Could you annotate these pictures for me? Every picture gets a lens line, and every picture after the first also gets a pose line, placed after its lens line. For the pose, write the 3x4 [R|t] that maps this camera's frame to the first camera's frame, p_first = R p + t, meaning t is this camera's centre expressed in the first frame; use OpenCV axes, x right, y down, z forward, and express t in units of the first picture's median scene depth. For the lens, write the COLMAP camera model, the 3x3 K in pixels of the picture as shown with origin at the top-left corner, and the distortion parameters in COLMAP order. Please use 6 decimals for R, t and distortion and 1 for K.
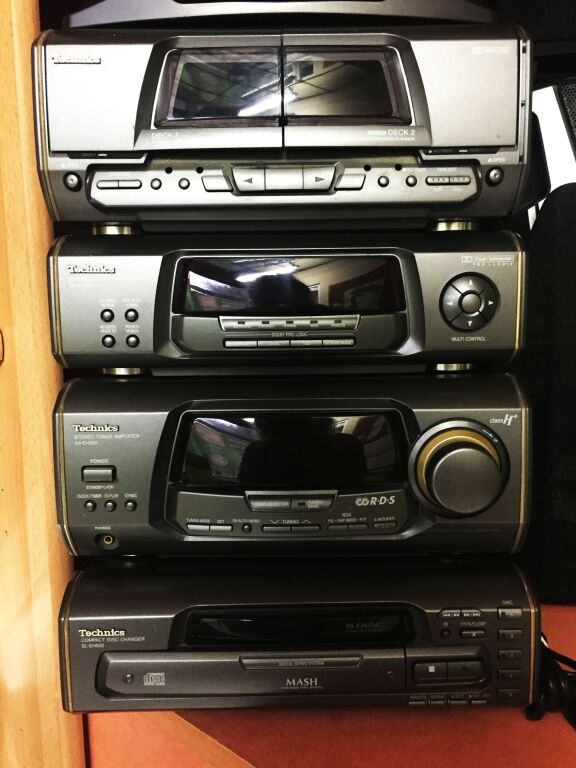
lens RADIAL K [[649.6, 0, 288.0], [0, 649.6, 384.0], [0, 0, 1]] dist [0.055584, -0.093613]
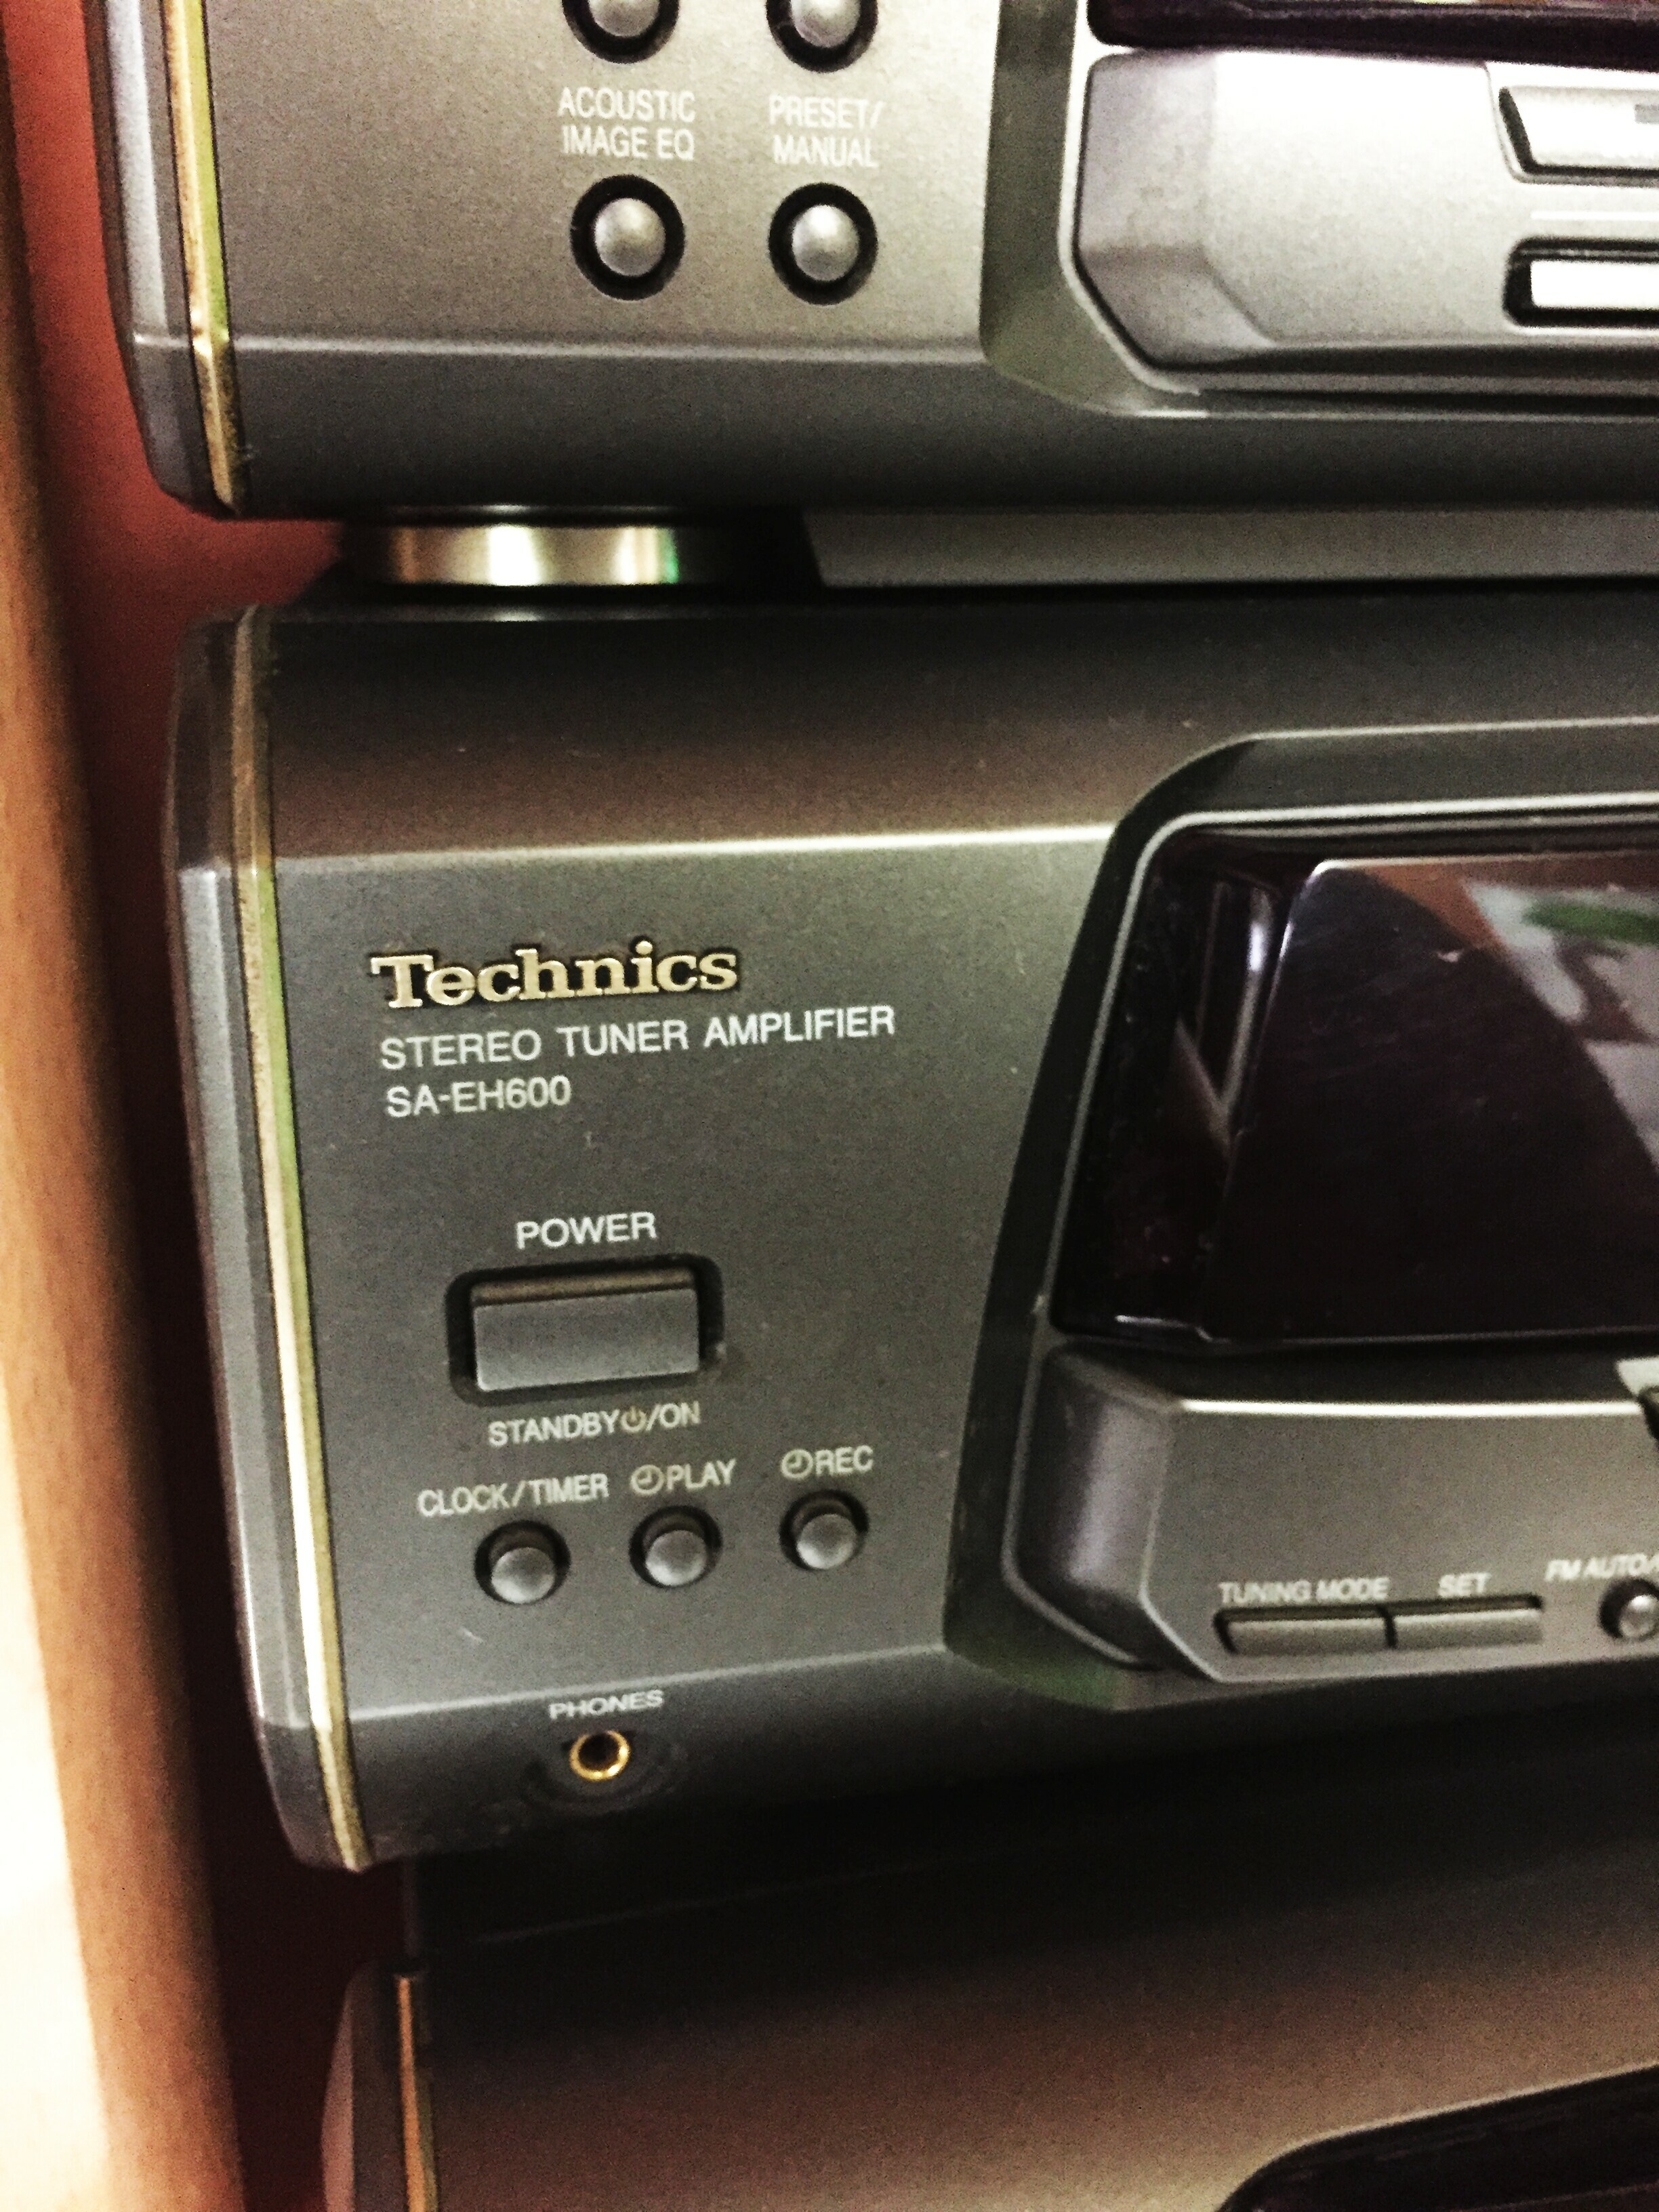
lens RADIAL K [[1870.9, 0, 829.5], [0, 1870.9, 1106.0], [0, 0, 1]] dist [0.055584, -0.093613]
pose [[0.975476, -0.057281, 0.212523, -0.323760], [0.029428, 0.990816, 0.131978, 0.047493], [-0.218131, -0.122487, 0.968202, 0.643832]]
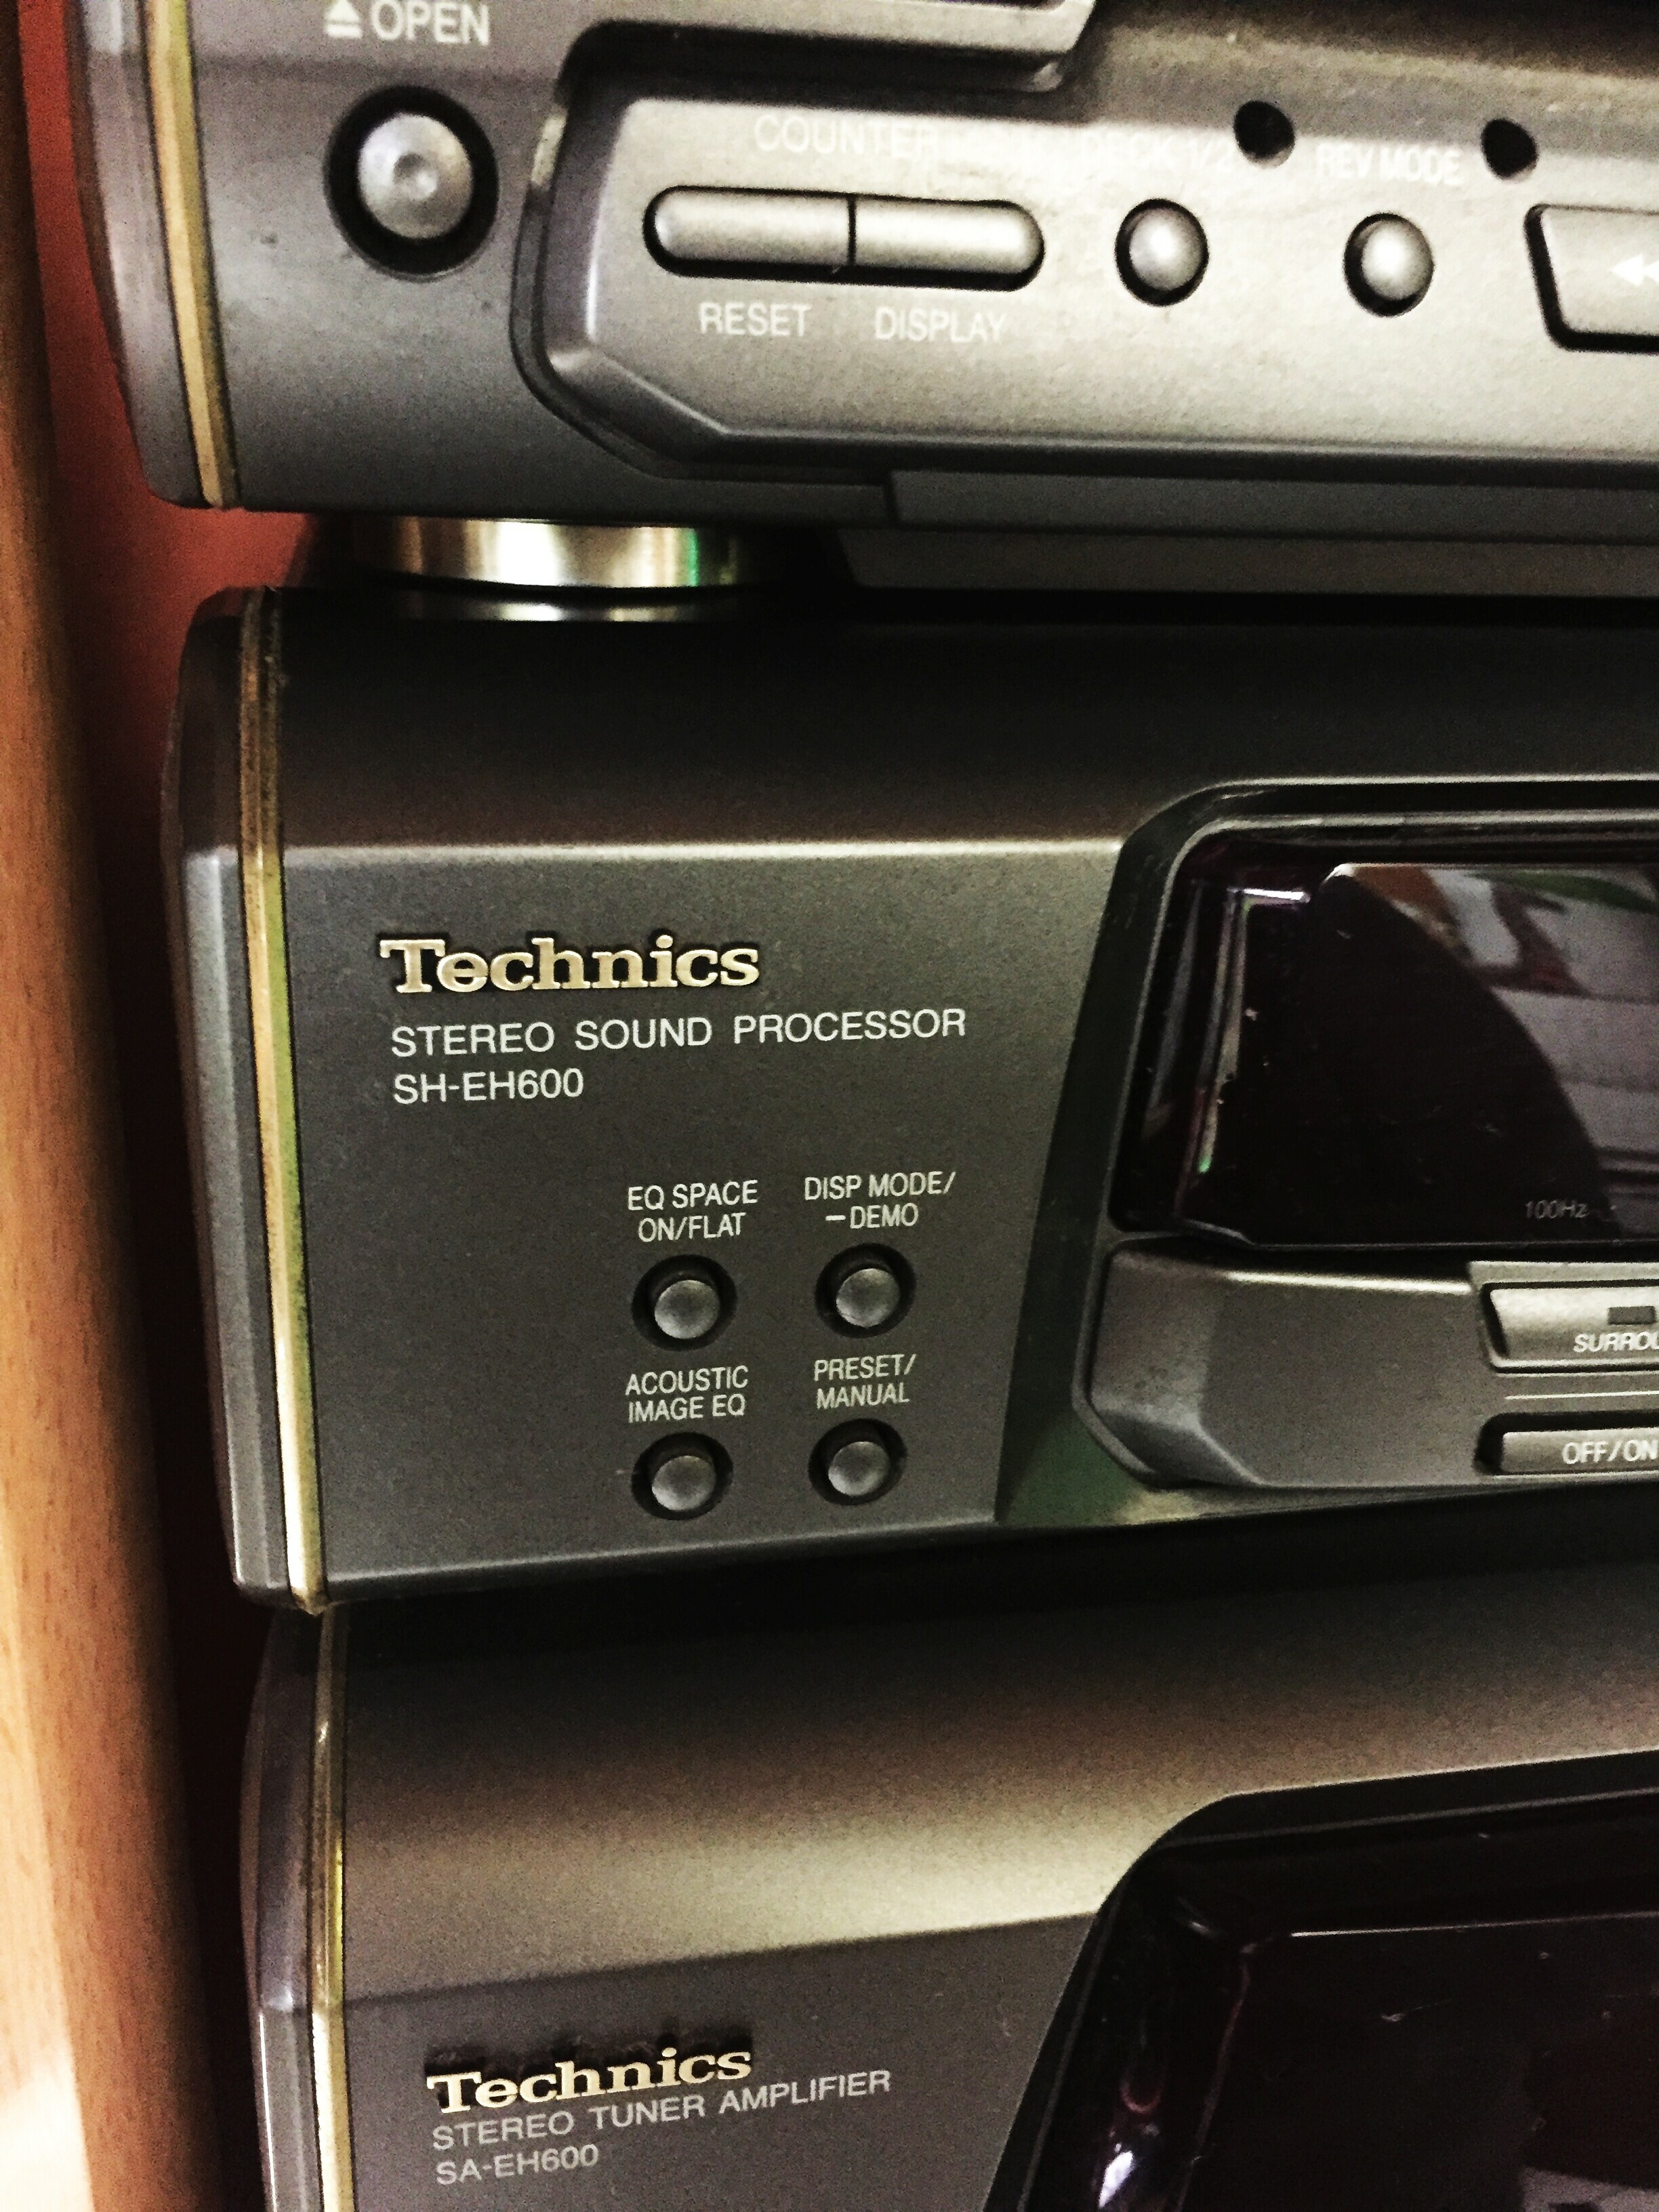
lens RADIAL K [[1870.9, 0, 829.5], [0, 1870.9, 1106.0], [0, 0, 1]] dist [0.055584, -0.093613]
pose [[0.976468, -0.028025, 0.213832, -0.327772], [-0.014334, 0.980894, 0.194014, -0.215778], [-0.215184, -0.192513, 0.957410, 0.647046]]
